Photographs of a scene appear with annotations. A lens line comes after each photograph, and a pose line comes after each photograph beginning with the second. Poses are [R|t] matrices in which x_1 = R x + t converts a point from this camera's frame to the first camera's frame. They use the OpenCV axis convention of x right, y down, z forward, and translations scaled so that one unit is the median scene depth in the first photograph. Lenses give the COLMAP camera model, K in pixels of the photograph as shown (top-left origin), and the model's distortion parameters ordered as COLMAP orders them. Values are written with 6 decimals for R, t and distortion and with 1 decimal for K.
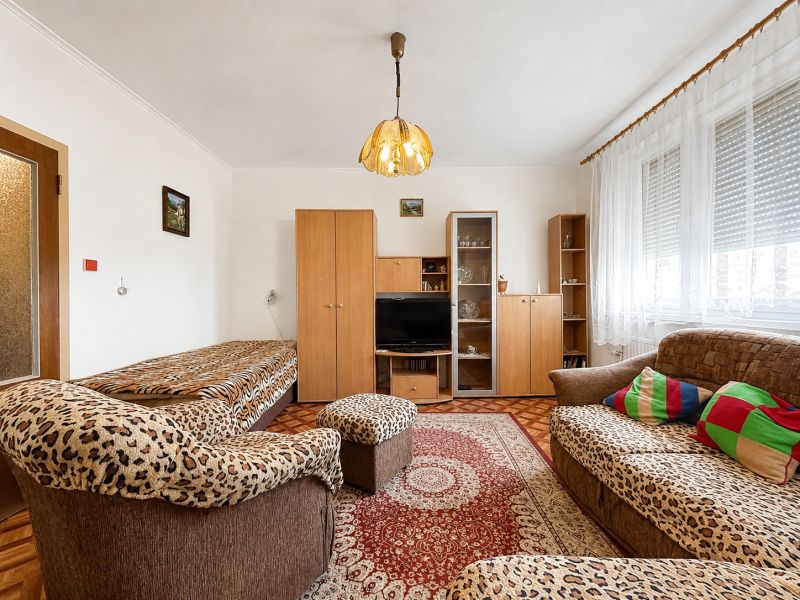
lens RADIAL K [[326.7, 0, 400.0], [0, 326.7, 300.0], [0, 0, 1]] dist [0.002171, 0.000029]
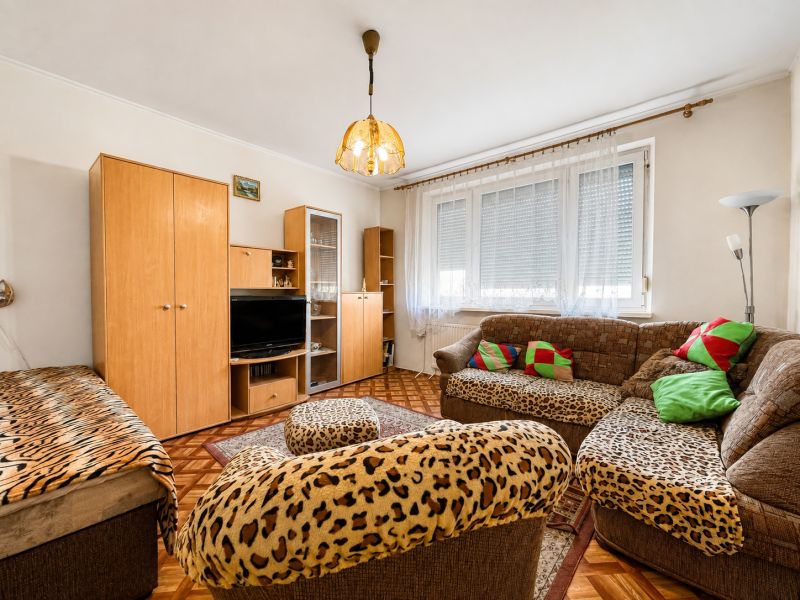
lens RADIAL K [[327.9, 0, 400.3], [0, 327.9, 310.8], [0, 0, 1]] dist [-0.009943, -0.000167]
pose [[0.647832, -0.033940, 0.761027, -0.414085], [-0.004013, 0.998841, 0.047962, -0.008306], [-0.761772, -0.034125, 0.646945, 0.152748]]
